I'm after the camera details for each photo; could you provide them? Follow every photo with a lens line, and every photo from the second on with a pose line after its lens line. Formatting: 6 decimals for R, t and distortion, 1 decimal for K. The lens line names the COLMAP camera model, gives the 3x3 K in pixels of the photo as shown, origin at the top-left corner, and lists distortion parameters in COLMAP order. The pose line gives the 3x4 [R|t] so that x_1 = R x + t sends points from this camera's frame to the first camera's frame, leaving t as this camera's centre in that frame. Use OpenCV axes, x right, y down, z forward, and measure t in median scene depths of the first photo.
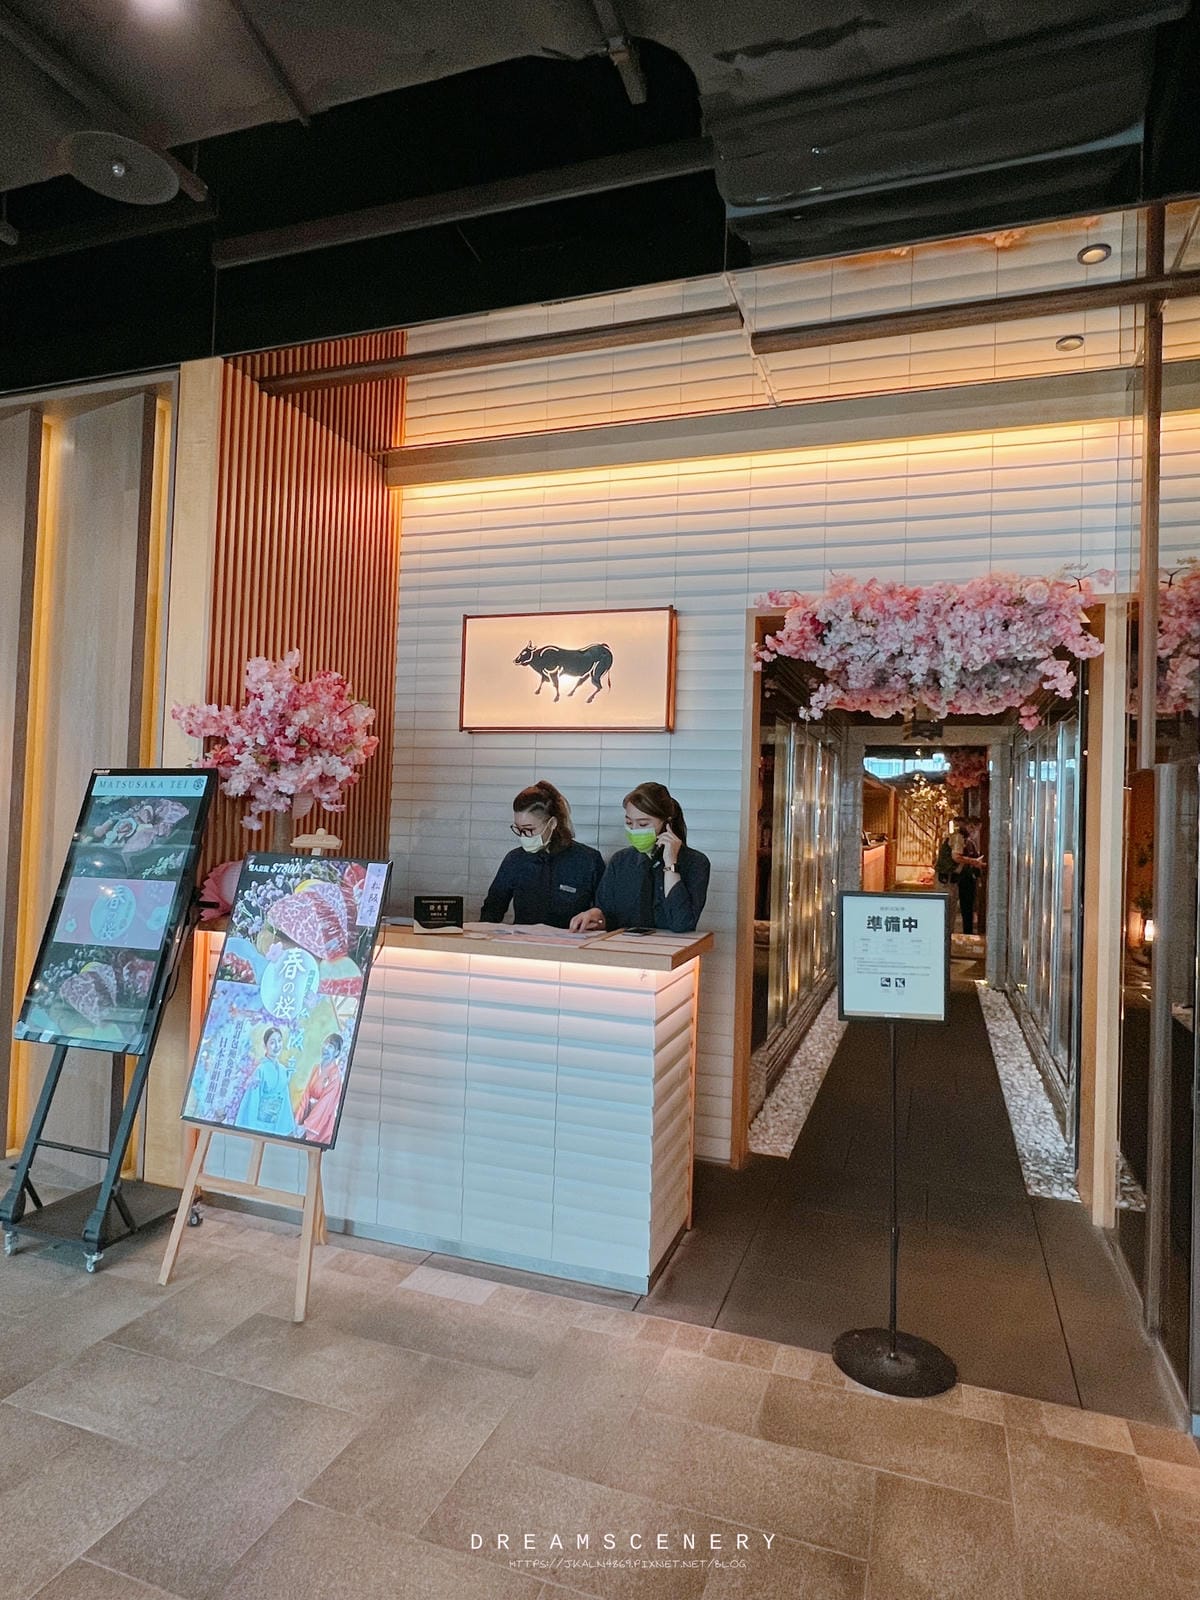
lens RADIAL K [[949.4, 0, 598.9], [0, 949.4, 797.0], [0, 0, 1]] dist [0.000895, 0.000034]
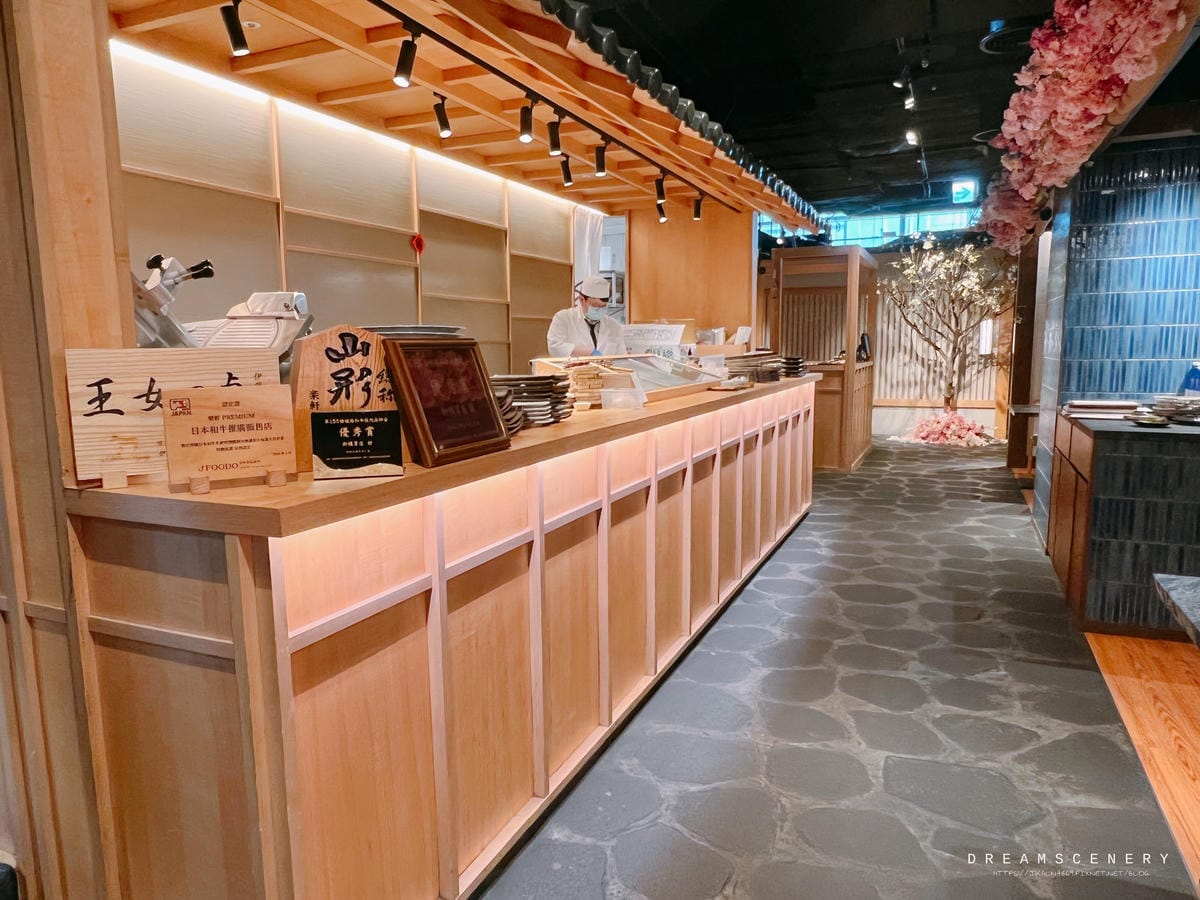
lens RADIAL K [[796.5, 0, 597.8], [0, 796.5, 457.6], [0, 0, 1]] dist [0.002894, -0.001231]
pose [[0.996047, -0.039664, -0.079481, 0.197241], [0.052052, 0.985674, 0.160430, 0.018759], [0.071979, -0.163933, 0.983842, 0.558689]]
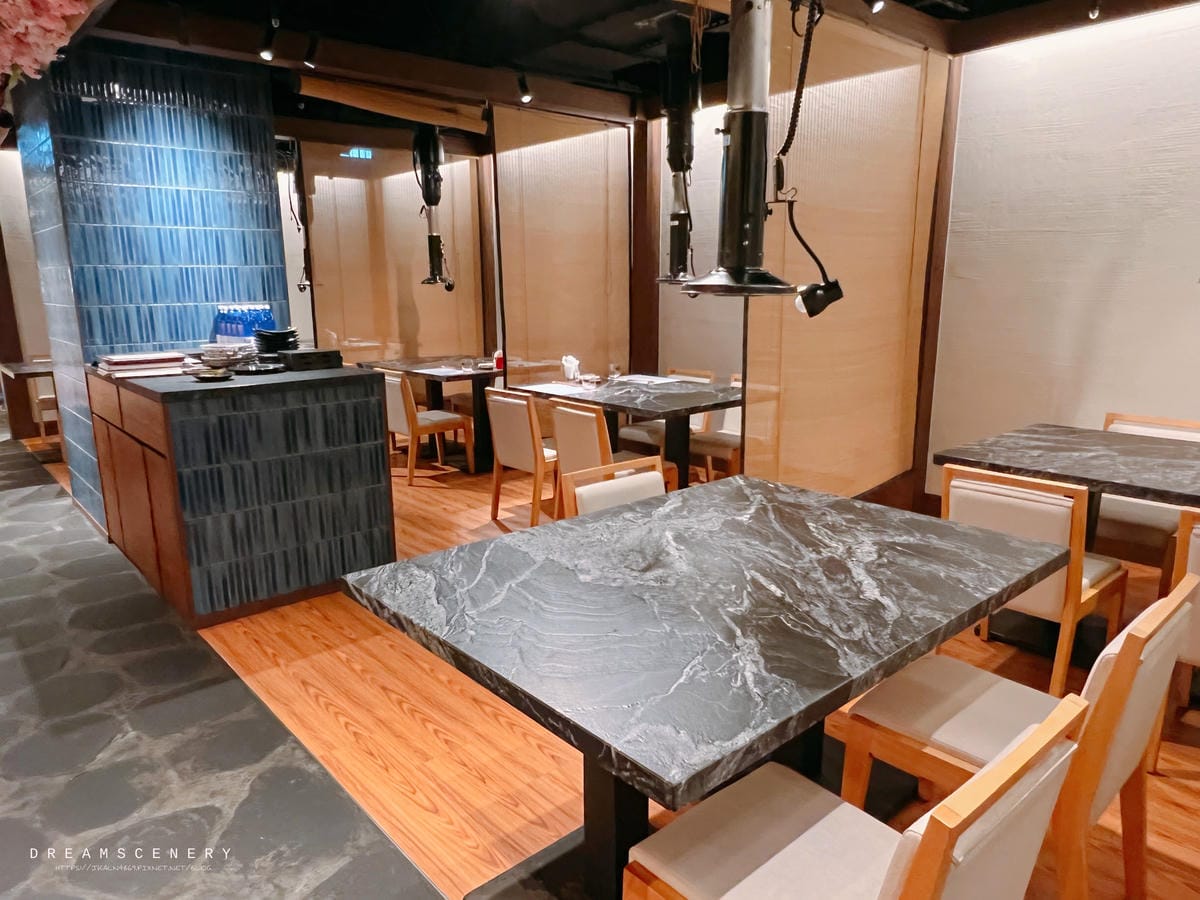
lens RADIAL K [[796.5, 0, 583.4], [0, 796.5, 462.3], [0, 0, 1]] dist [0.002894, -0.001231]
pose [[0.489962, -0.234664, 0.839565, 0.205472], [0.006536, 0.964049, 0.265644, 0.020979], [-0.871719, -0.124668, 0.473882, 0.599049]]
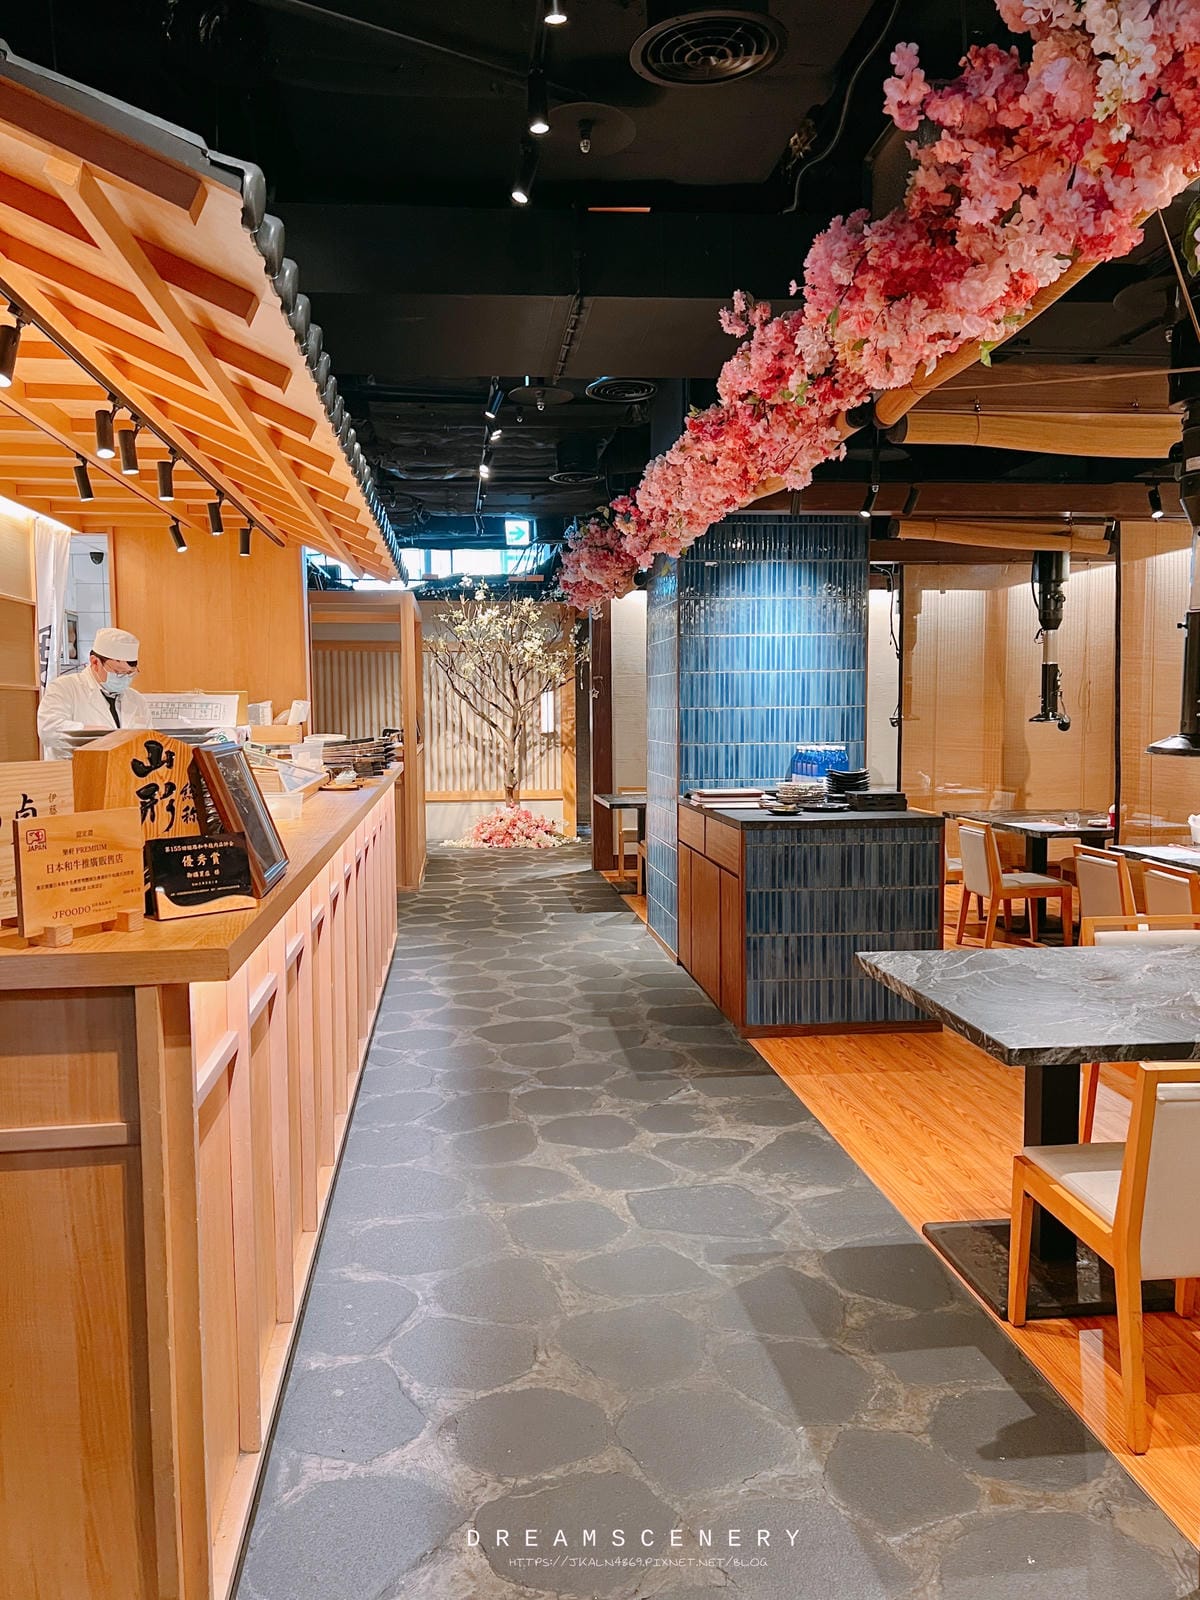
lens RADIAL K [[1180.0, 0, 594.0], [0, 1180.0, 793.5], [0, 0, 1]] dist [0.049528, -0.027806]
pose [[0.895101, -0.076256, 0.439295, 0.162562], [0.030223, 0.993377, 0.110856, 0.013586], [-0.444839, -0.085950, 0.891477, 0.538425]]
